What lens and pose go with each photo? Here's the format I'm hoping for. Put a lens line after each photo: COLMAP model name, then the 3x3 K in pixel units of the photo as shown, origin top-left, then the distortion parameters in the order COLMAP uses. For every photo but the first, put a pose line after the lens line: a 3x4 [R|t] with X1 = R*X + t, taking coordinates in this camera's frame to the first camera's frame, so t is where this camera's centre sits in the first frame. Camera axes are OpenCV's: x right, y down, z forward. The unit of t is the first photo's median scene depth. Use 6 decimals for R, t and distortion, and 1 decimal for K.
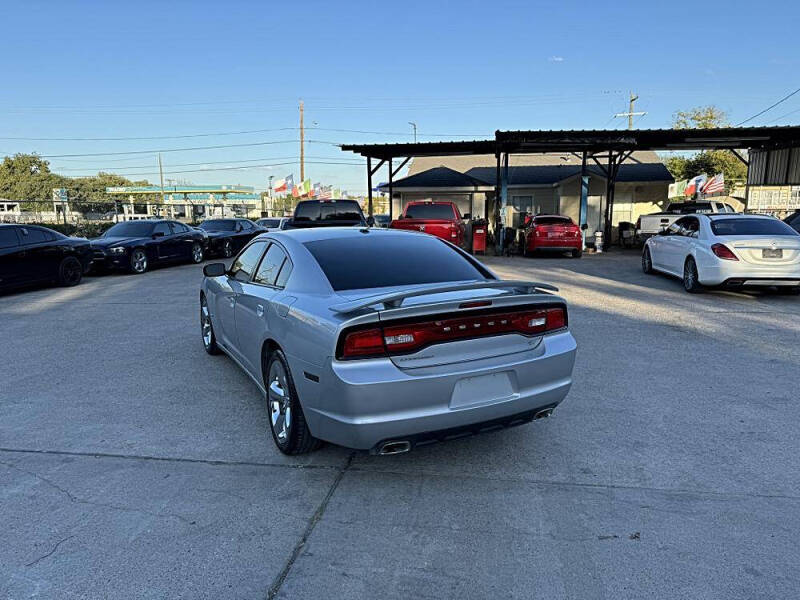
lens RADIAL K [[556.9, 0, 404.0], [0, 556.9, 299.4], [0, 0, 1]] dist [0.053930, -0.070071]
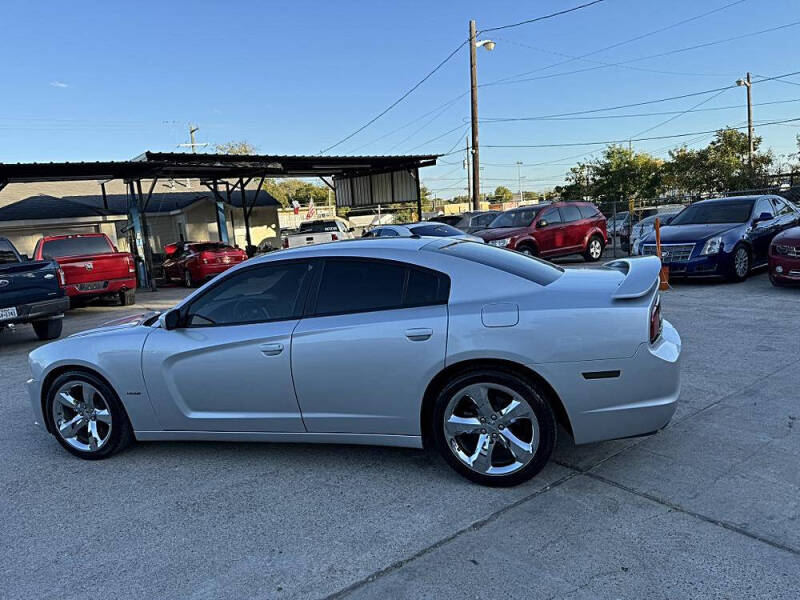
lens RADIAL K [[556.9, 0, 401.9], [0, 556.9, 299.9], [0, 0, 1]] dist [0.053930, -0.070071]
pose [[0.715620, -0.149829, 0.682231, -0.154315], [0.185914, 0.982347, 0.020727, -0.009693], [-0.673294, 0.112003, 0.730842, 0.078961]]
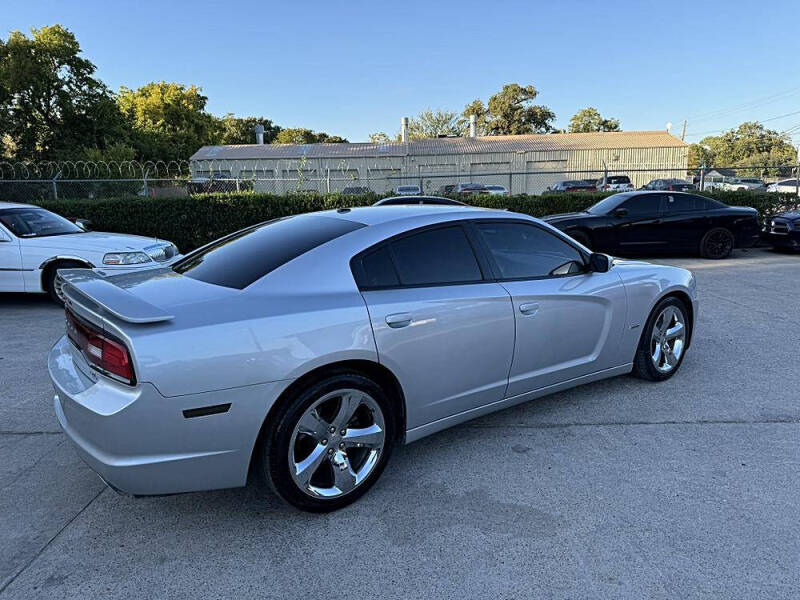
lens RADIAL K [[556.9, 0, 401.2], [0, 556.9, 304.9], [0, 0, 1]] dist [0.053930, -0.070071]
pose [[0.148164, 0.206495, -0.967165, 0.158592], [-0.137088, 0.972805, 0.186699, -0.032802], [0.979415, 0.104925, 0.172442, 0.205537]]
